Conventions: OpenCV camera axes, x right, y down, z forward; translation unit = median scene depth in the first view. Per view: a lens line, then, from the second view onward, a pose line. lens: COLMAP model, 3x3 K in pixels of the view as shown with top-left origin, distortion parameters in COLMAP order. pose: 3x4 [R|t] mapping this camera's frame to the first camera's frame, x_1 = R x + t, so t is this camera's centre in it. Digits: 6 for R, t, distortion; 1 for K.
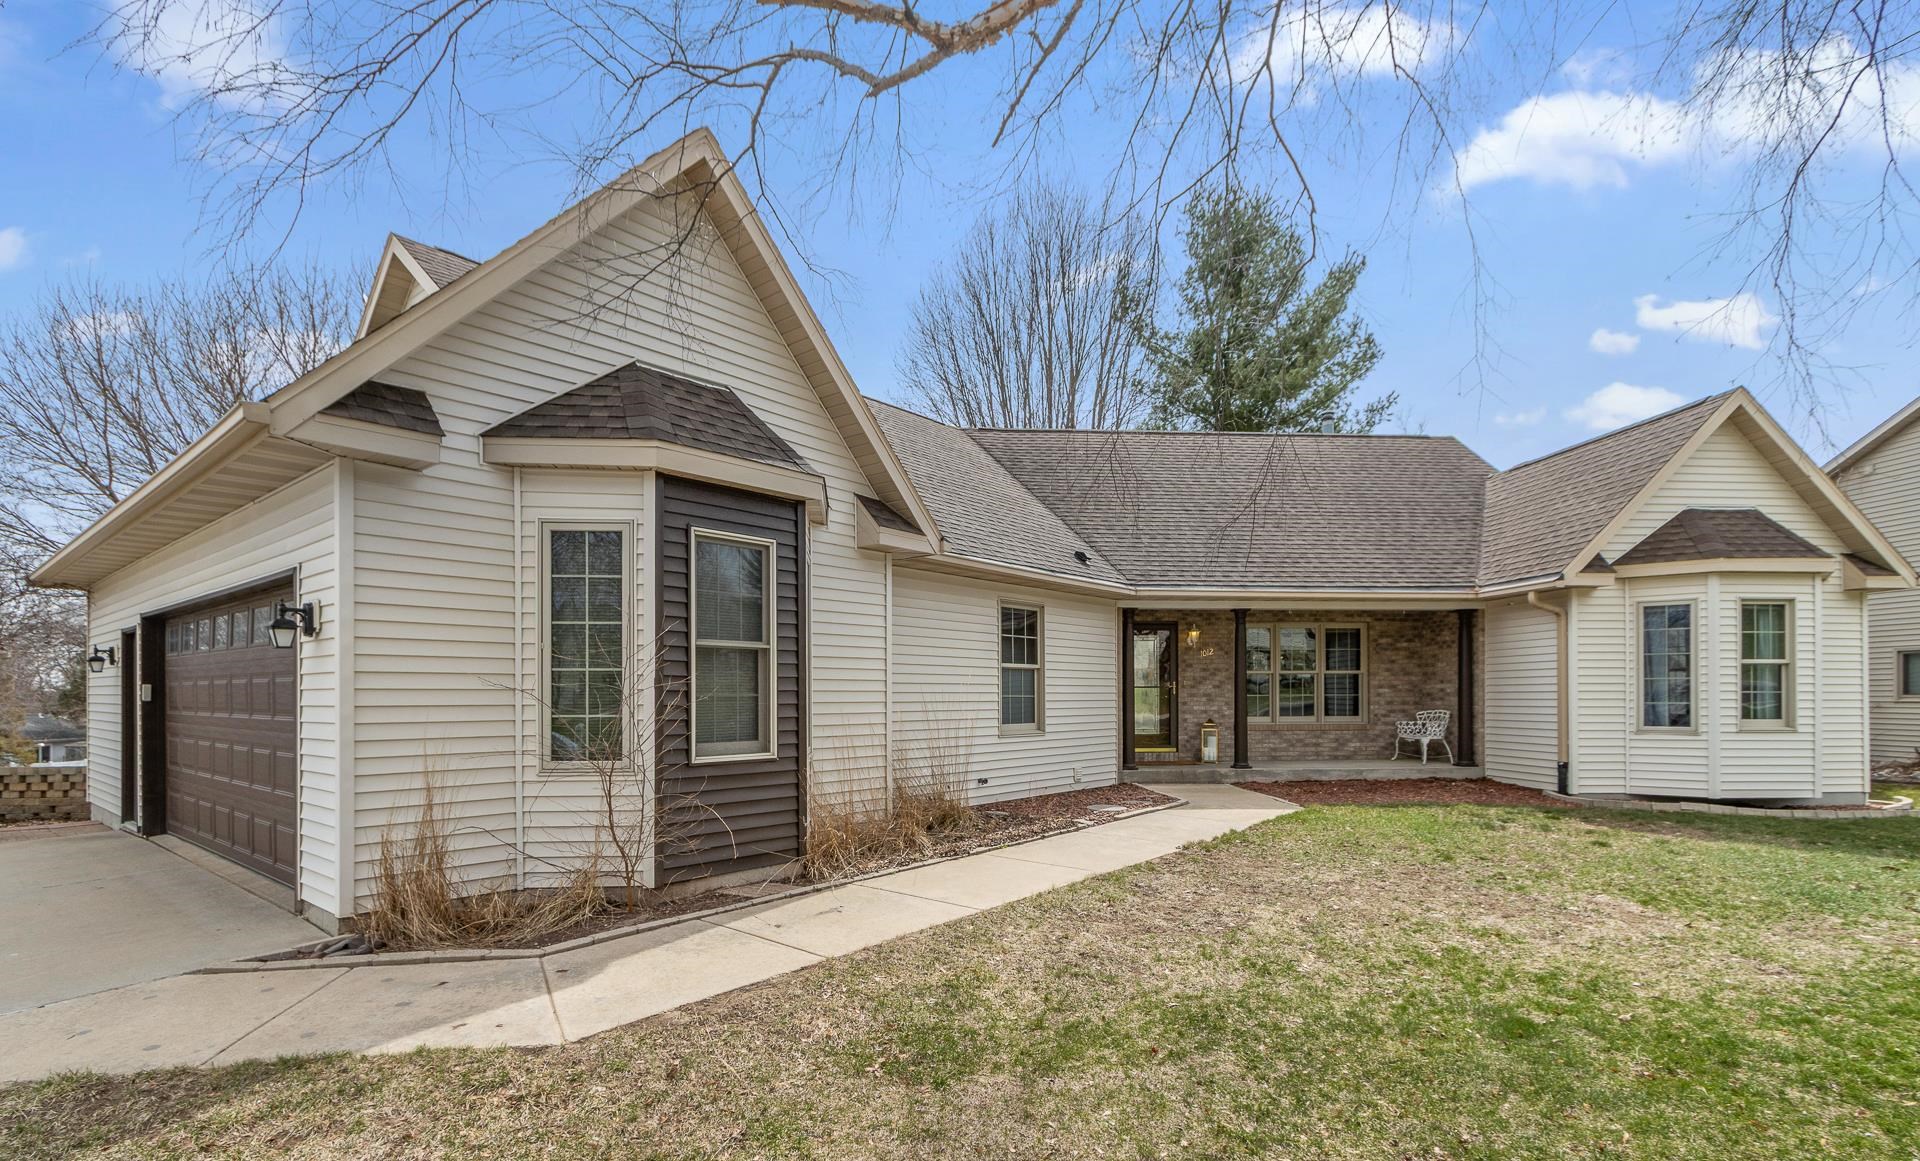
lens RADIAL K [[931.6, 0, 912.3], [0, 931.6, 690.5], [0, 0, 1]] dist [0.005907, -0.004088]
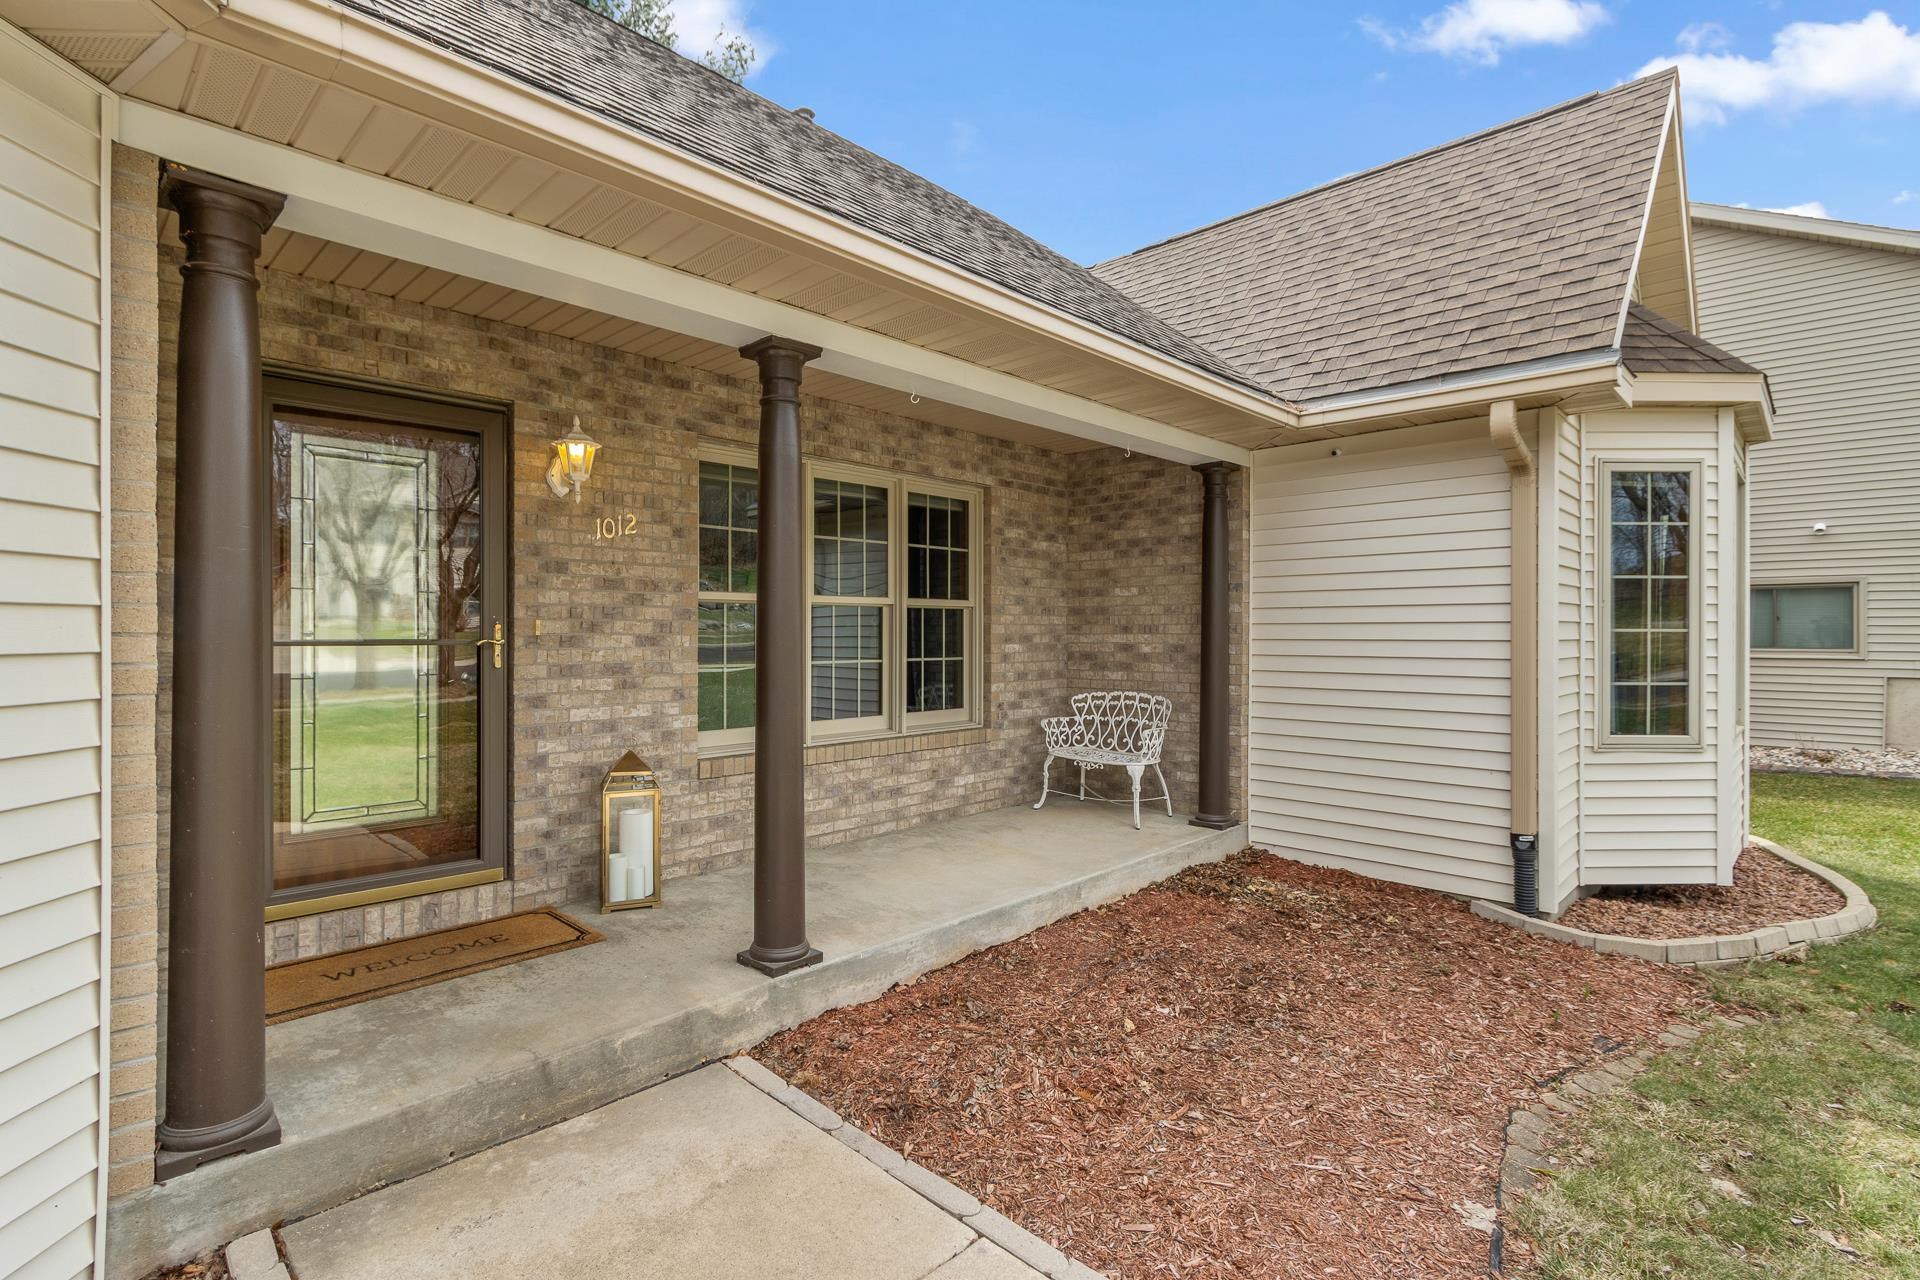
lens RADIAL K [[916.9, 0, 958.3], [0, 916.9, 631.6], [0, 0, 1]] dist [0.001353, 0.000571]
pose [[0.729501, 0.003039, 0.683973, 0.246833], [-0.007273, 0.999968, 0.003315, -0.011195], [-0.683941, -0.007393, 0.729500, 0.897135]]
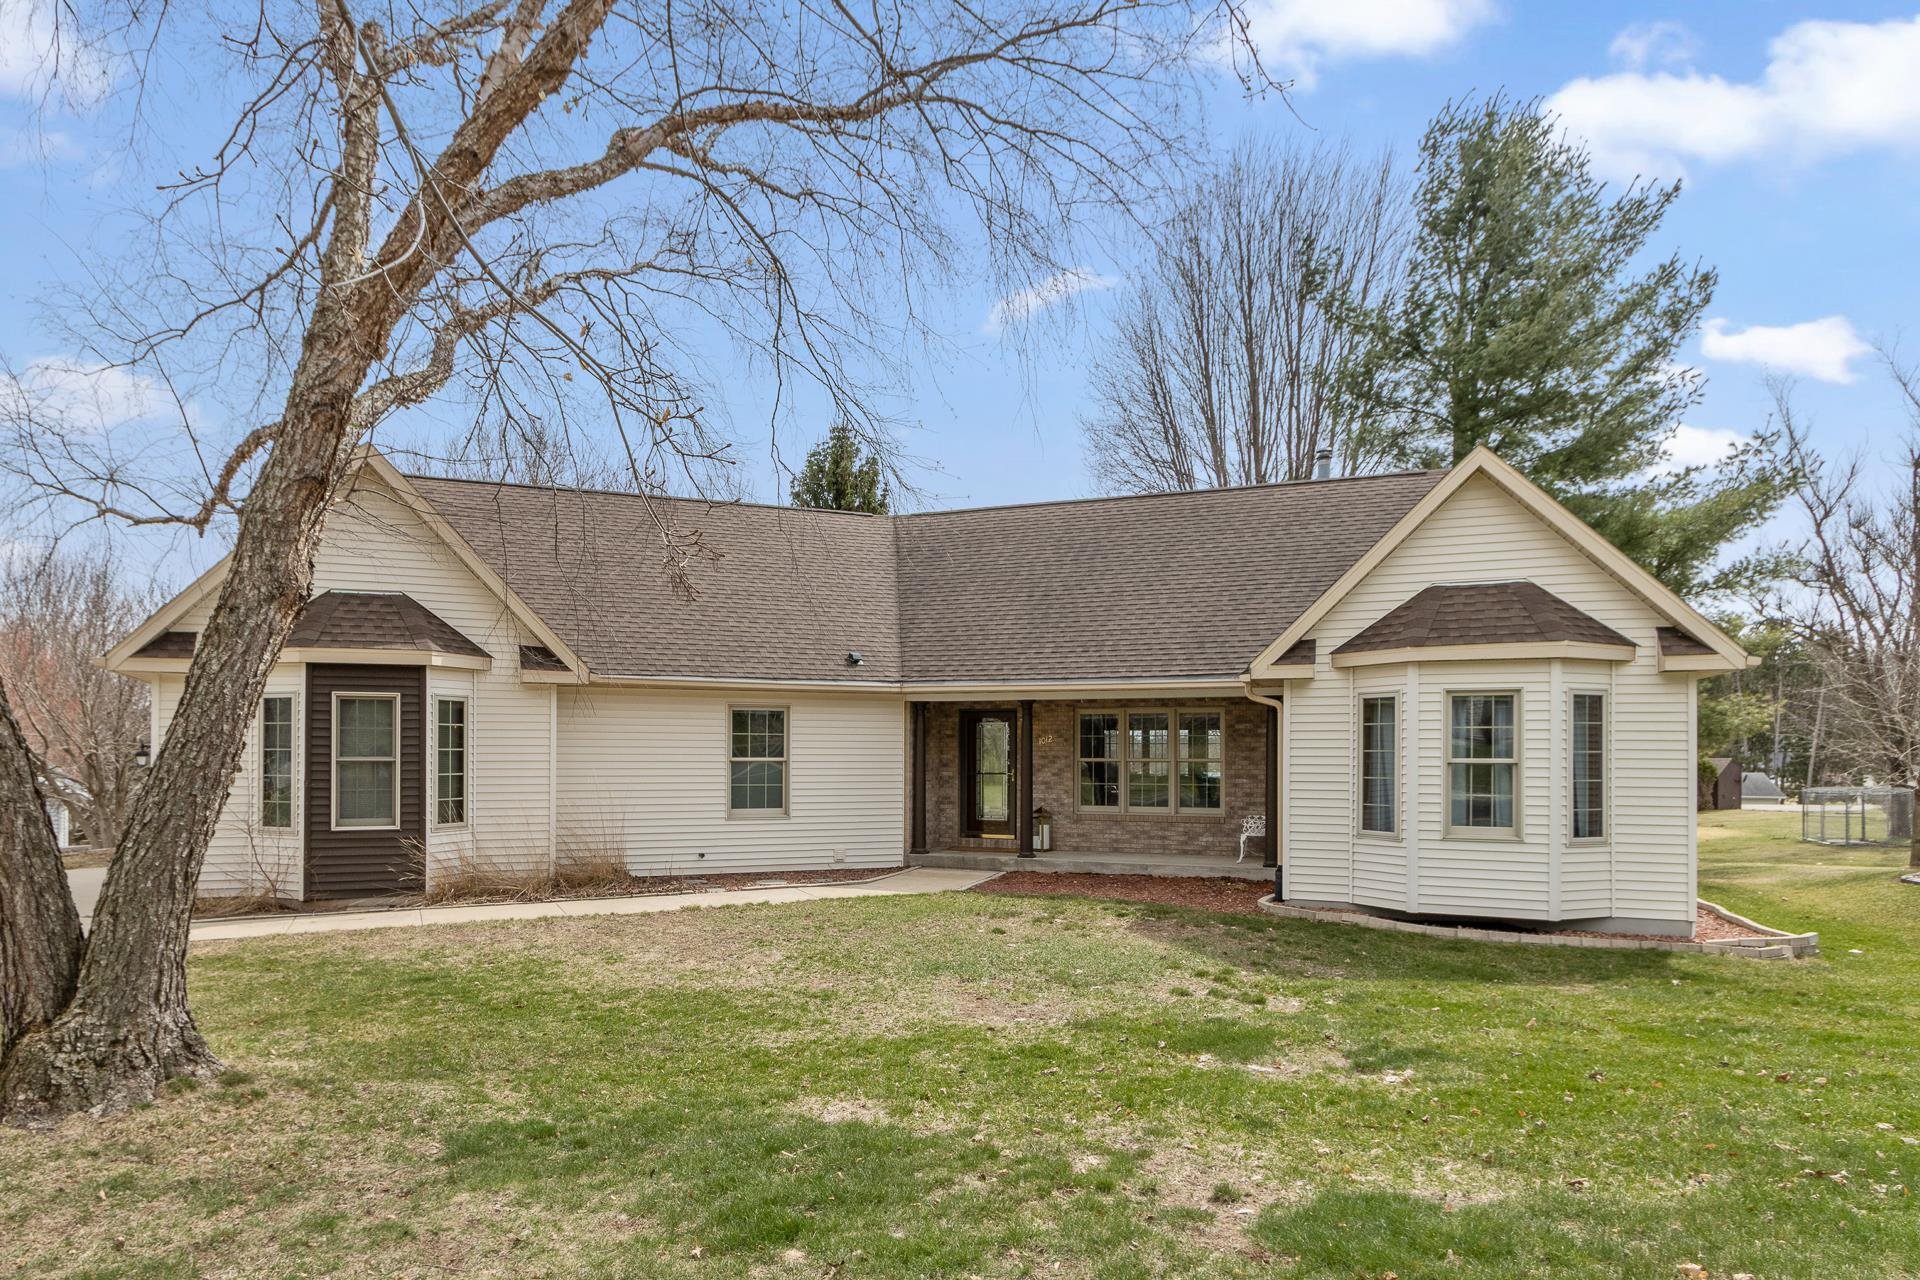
lens RADIAL K [[1133.0, 0, 813.3], [0, 1133.0, 708.2], [0, 0, 1]] dist [0.008025, 0.002328]
pose [[0.884748, -0.014437, -0.465846, 0.832963], [-0.002125, 0.999385, -0.035007, -0.040545], [0.466065, 0.031962, 0.884173, -0.235993]]
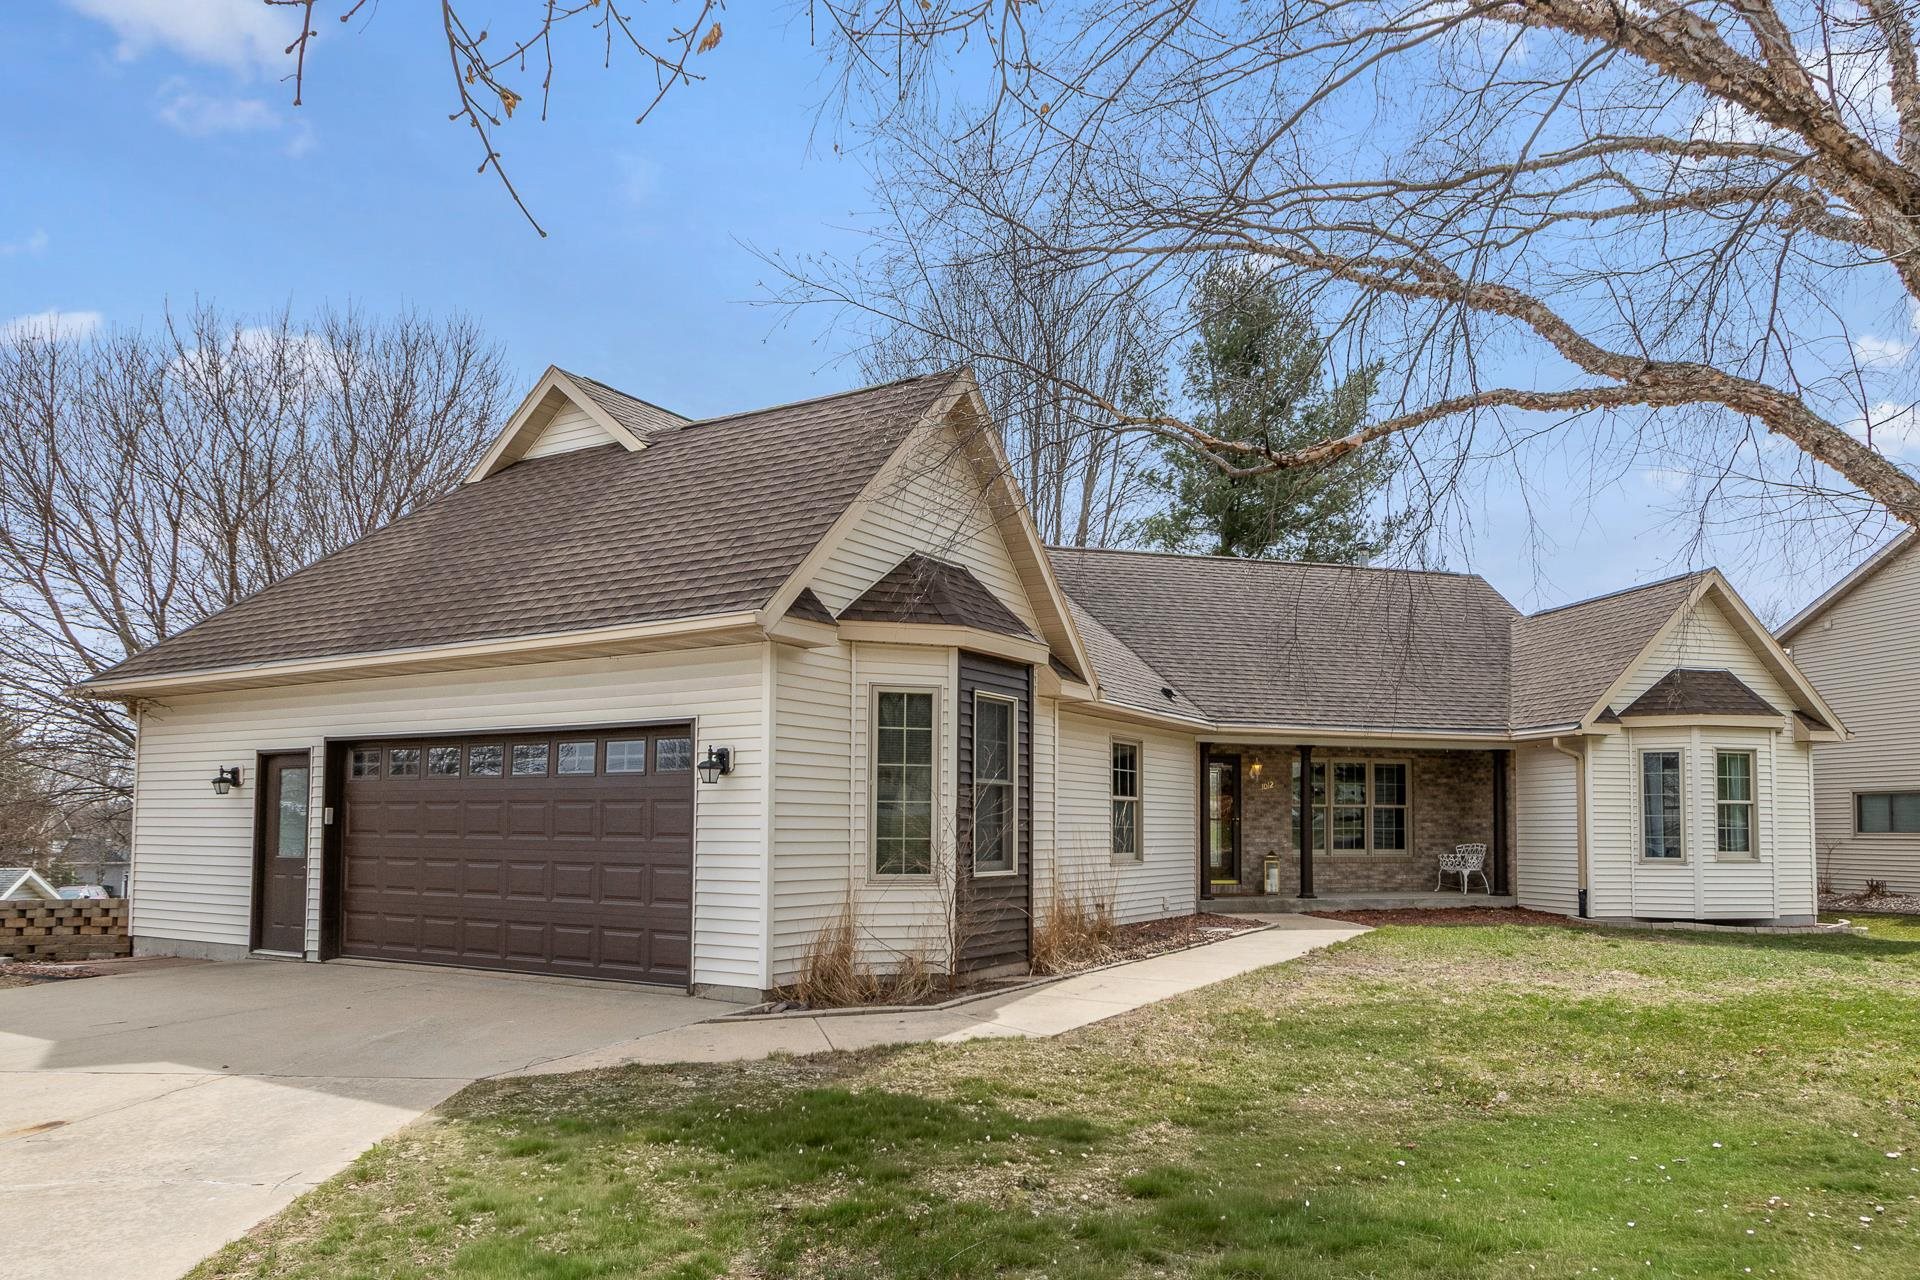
lens RADIAL K [[1286.3, 0, 1017.4], [0, 1286.3, 757.1], [0, 0, 1]] dist [-0.001728, 0.008101]
pose [[0.979336, 0.018669, 0.201376, -0.292615], [-0.008531, 0.998657, -0.051093, 0.002681], [-0.202060, 0.048320, 0.978181, -0.396060]]
